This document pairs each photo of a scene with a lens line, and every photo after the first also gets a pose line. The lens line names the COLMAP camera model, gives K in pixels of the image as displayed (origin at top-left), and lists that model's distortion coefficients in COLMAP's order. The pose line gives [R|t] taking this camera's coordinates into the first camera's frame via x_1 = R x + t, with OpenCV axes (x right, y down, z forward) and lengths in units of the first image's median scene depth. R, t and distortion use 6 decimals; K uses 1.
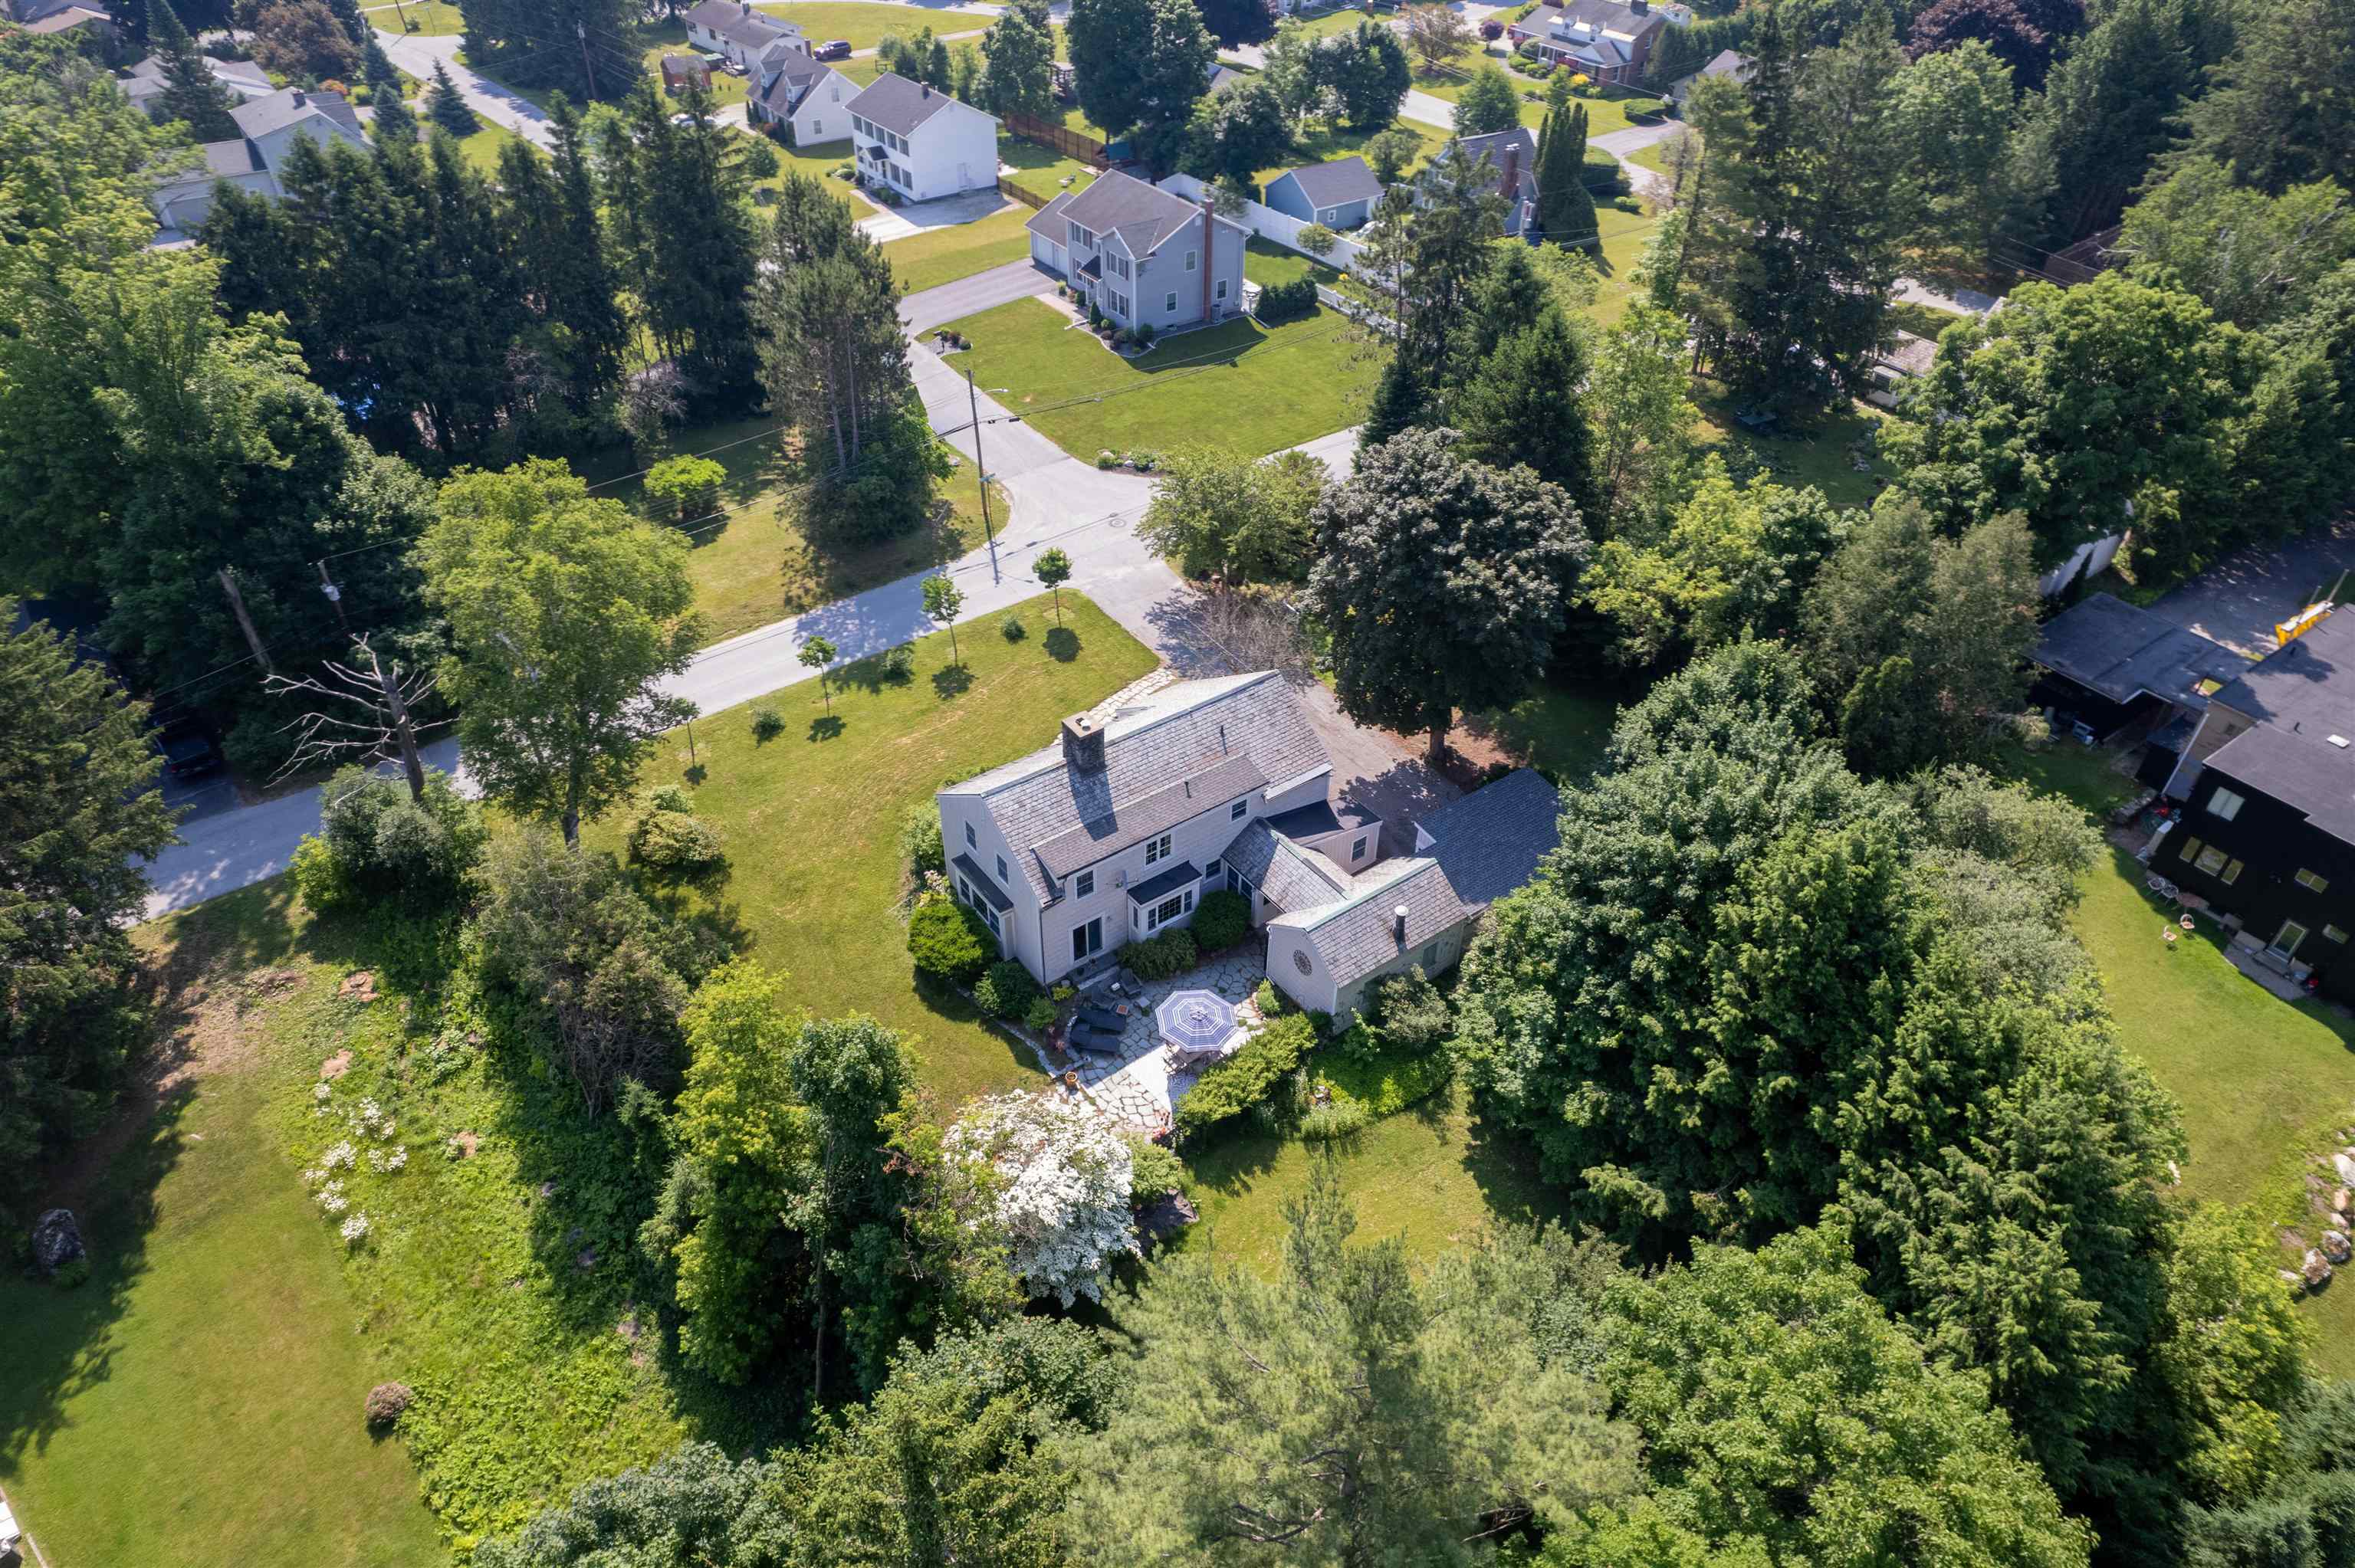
lens RADIAL K [[1447.4, 0, 1179.0], [0, 1447.4, 786.6], [0, 0, 1]] dist [-0.015110, 0.005090]
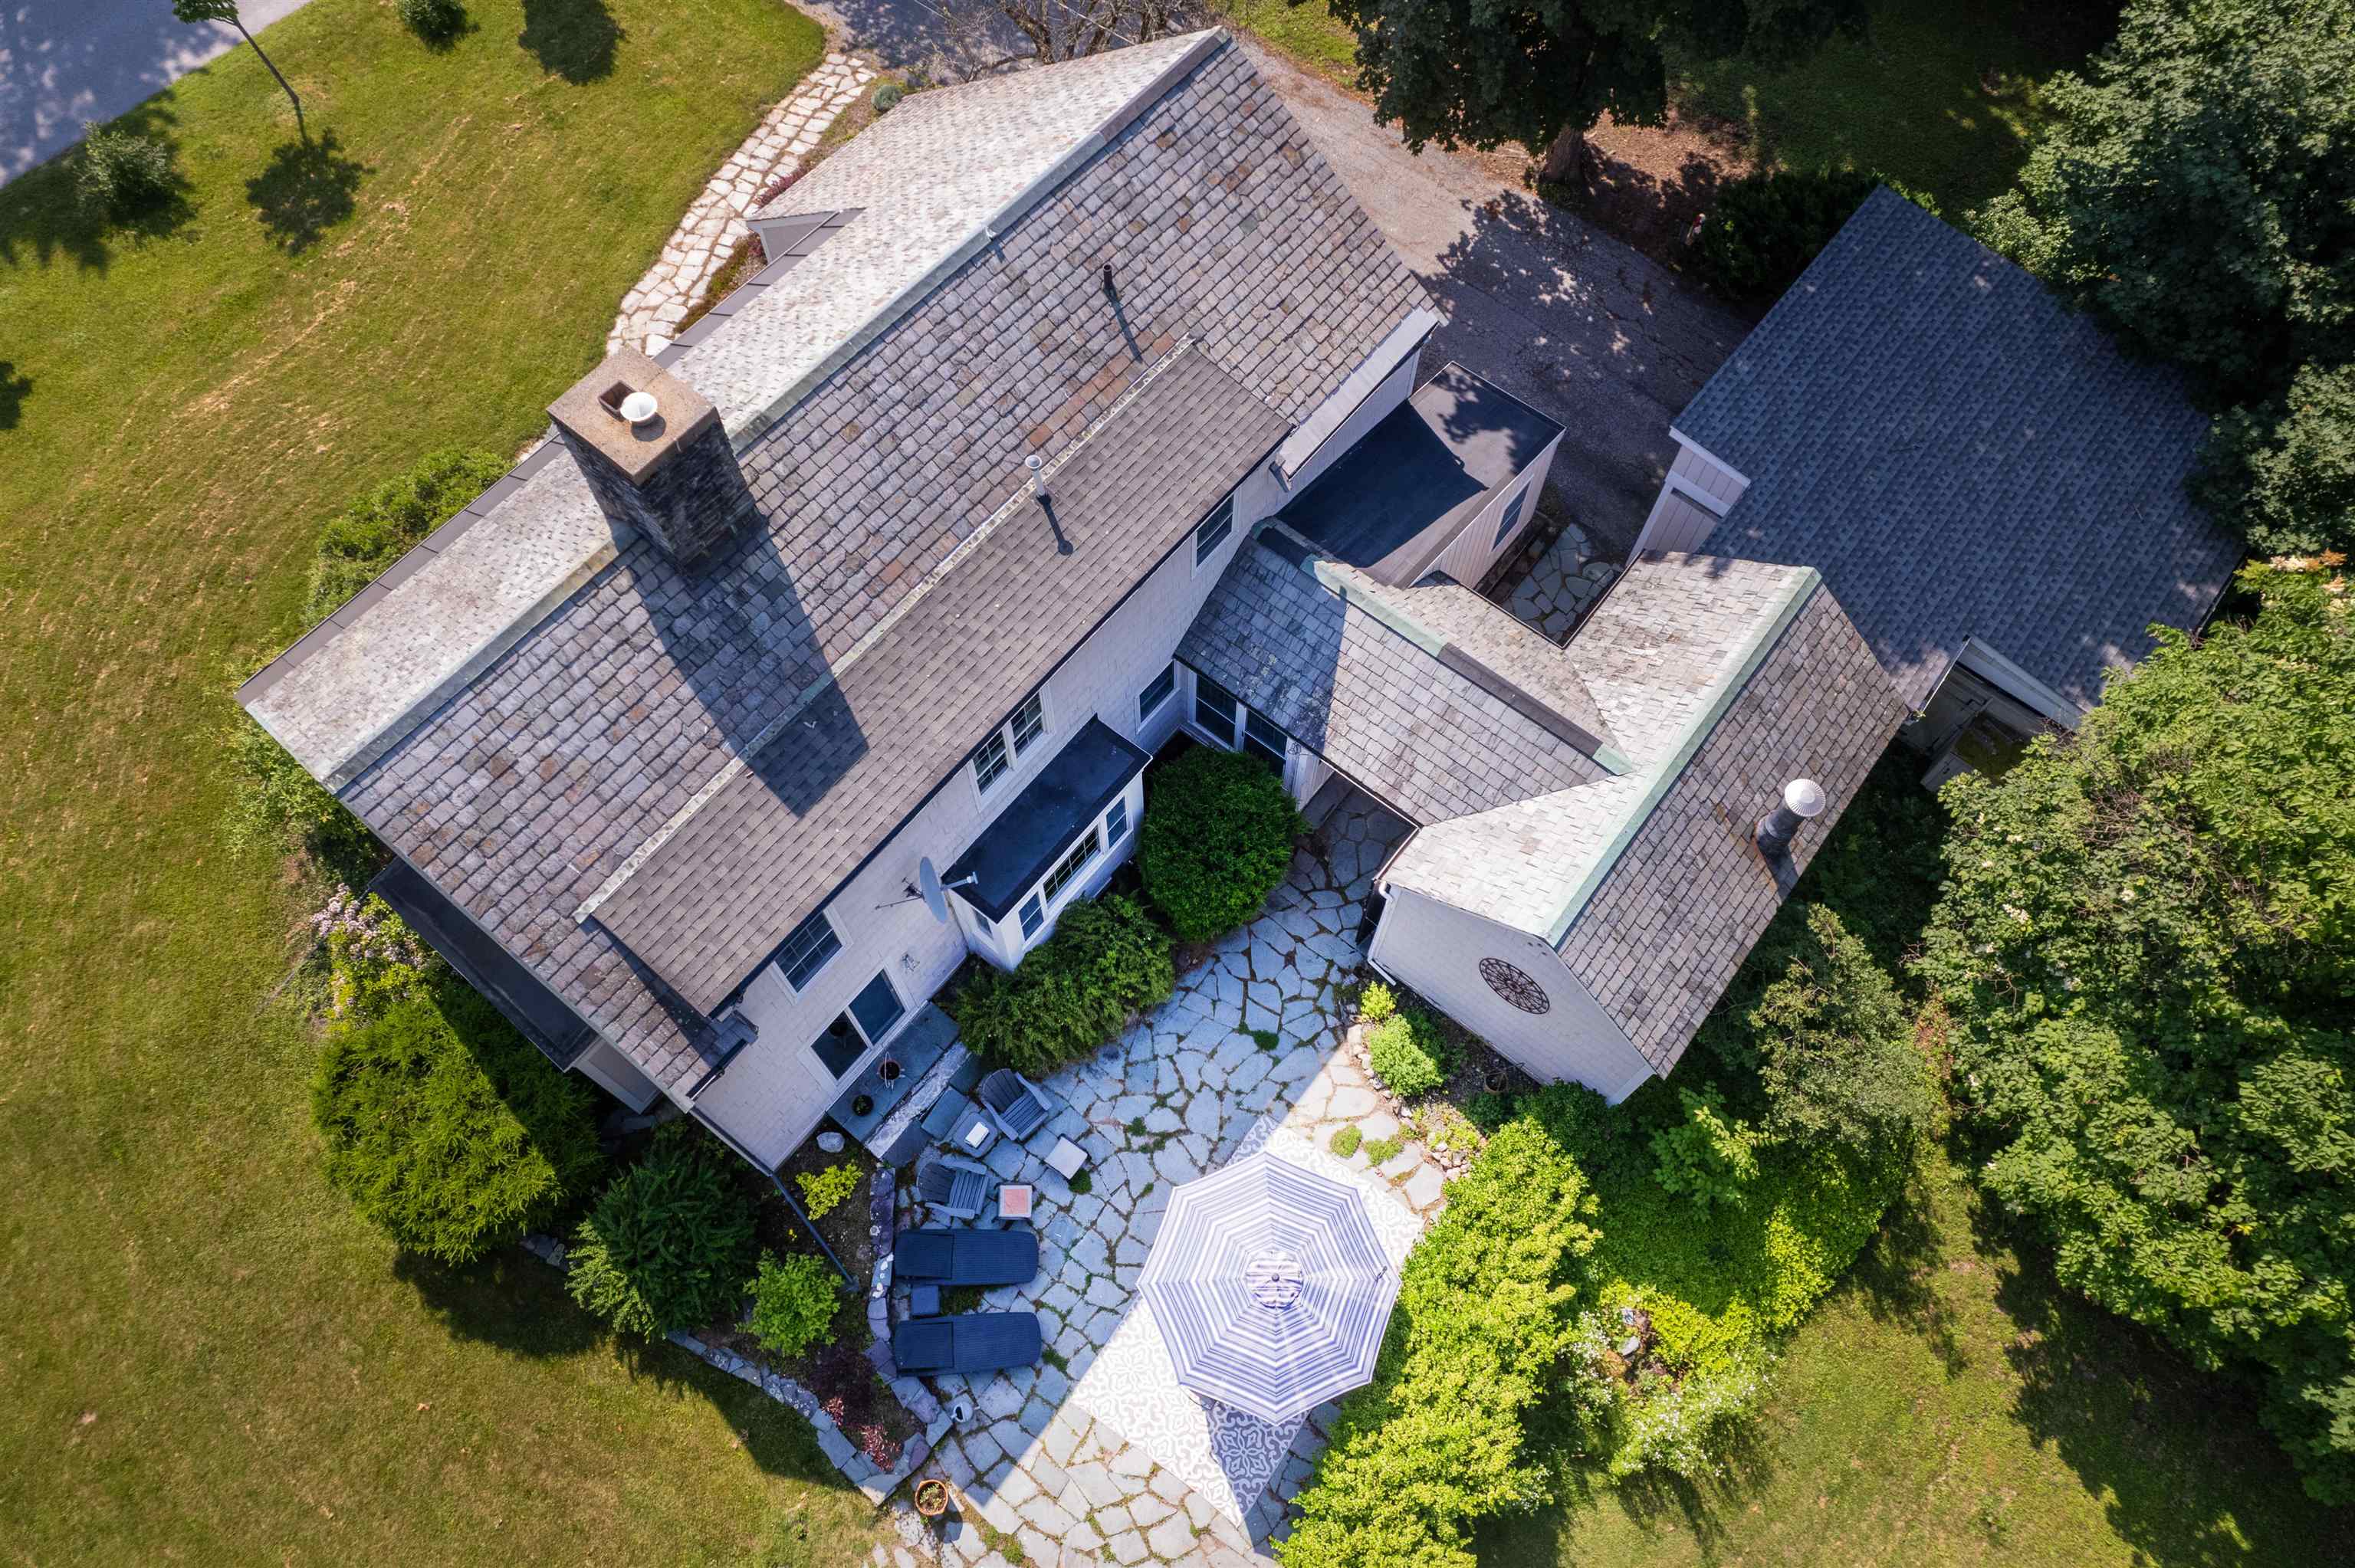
lens RADIAL K [[1447.4, 0, 1168.1], [0, 1447.4, 770.9], [0, 0, 1]] dist [-0.015110, 0.005090]
pose [[0.965740, -0.237565, 0.104450, -0.015266], [0.171488, 0.886282, 0.430228, -0.080070], [-0.194779, -0.397576, 0.896657, 0.715816]]
